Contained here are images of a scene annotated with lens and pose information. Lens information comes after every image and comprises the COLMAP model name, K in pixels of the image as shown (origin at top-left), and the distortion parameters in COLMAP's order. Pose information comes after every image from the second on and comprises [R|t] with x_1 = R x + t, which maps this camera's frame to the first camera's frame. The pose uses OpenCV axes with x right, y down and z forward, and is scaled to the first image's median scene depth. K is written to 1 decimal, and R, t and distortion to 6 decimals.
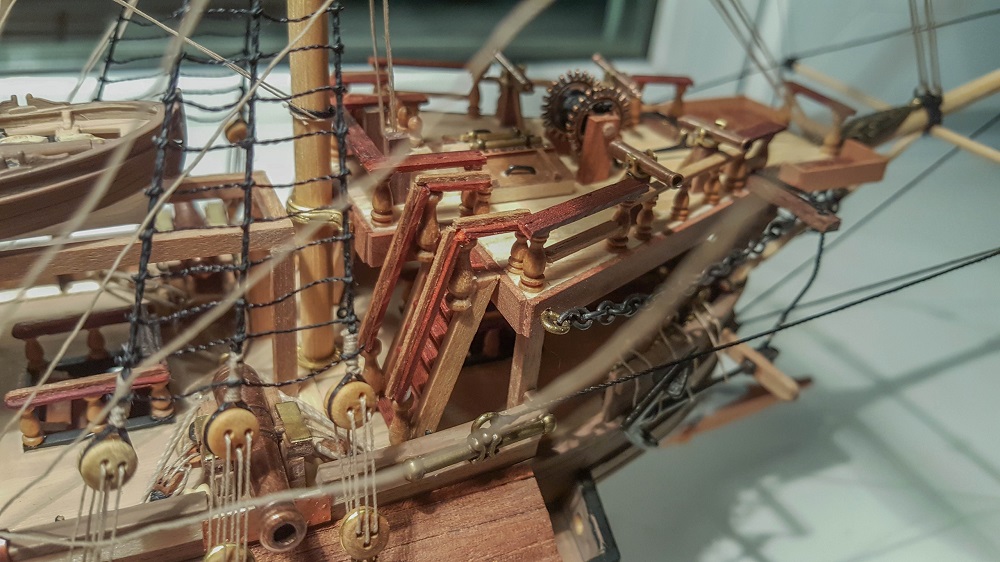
lens RADIAL K [[768.6, 0, 480.9], [0, 768.6, 284.4], [0, 0, 1]] dist [0.099744, -0.298364]
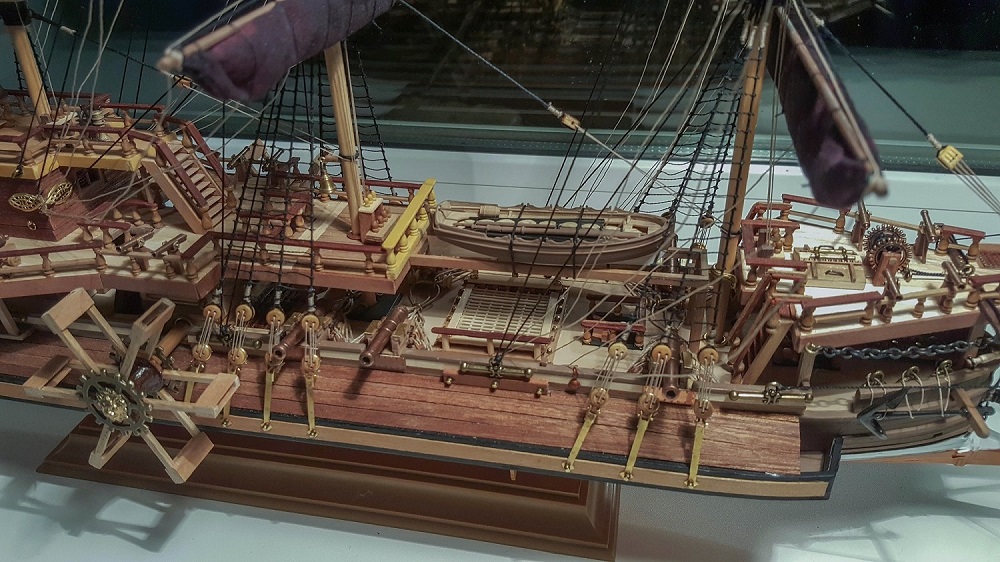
lens RADIAL K [[753.3, 0, 500.0], [0, 753.3, 281.0], [0, 0, 1]] dist [0.141917, -0.279925]
pose [[0.814841, 0.211907, -0.539564, 0.464131], [-0.213224, 0.975100, 0.060952, -0.076962], [0.539045, 0.065381, 0.839735, -1.205769]]
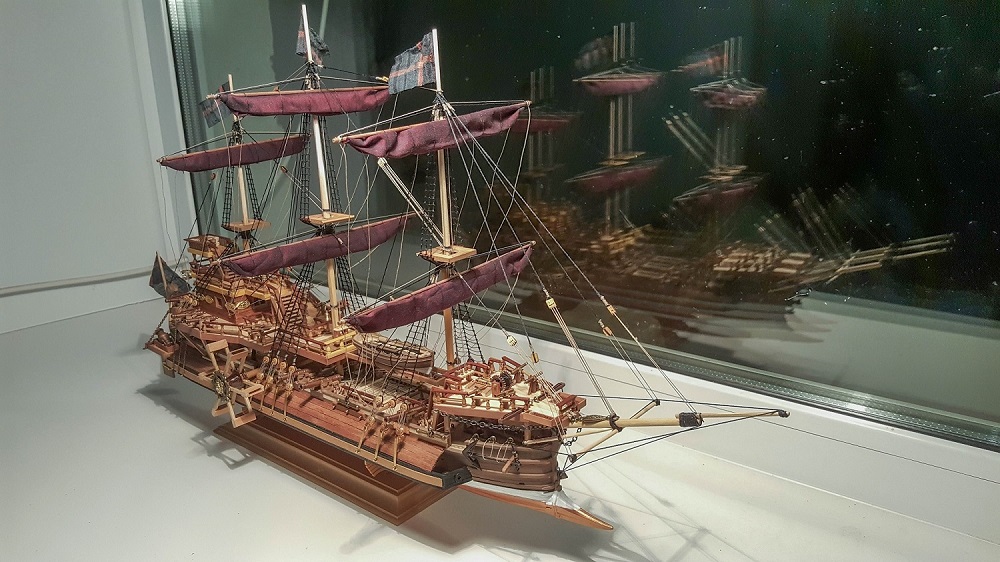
lens RADIAL K [[753.3, 0, 500.0], [0, 753.3, 281.0], [0, 0, 1]] dist [0.141917, -0.279925]
pose [[0.449101, 0.151243, -0.880587, 4.051260], [-0.391628, 0.919171, -0.041861, -0.613390], [0.803079, 0.363662, 0.472032, -1.191177]]
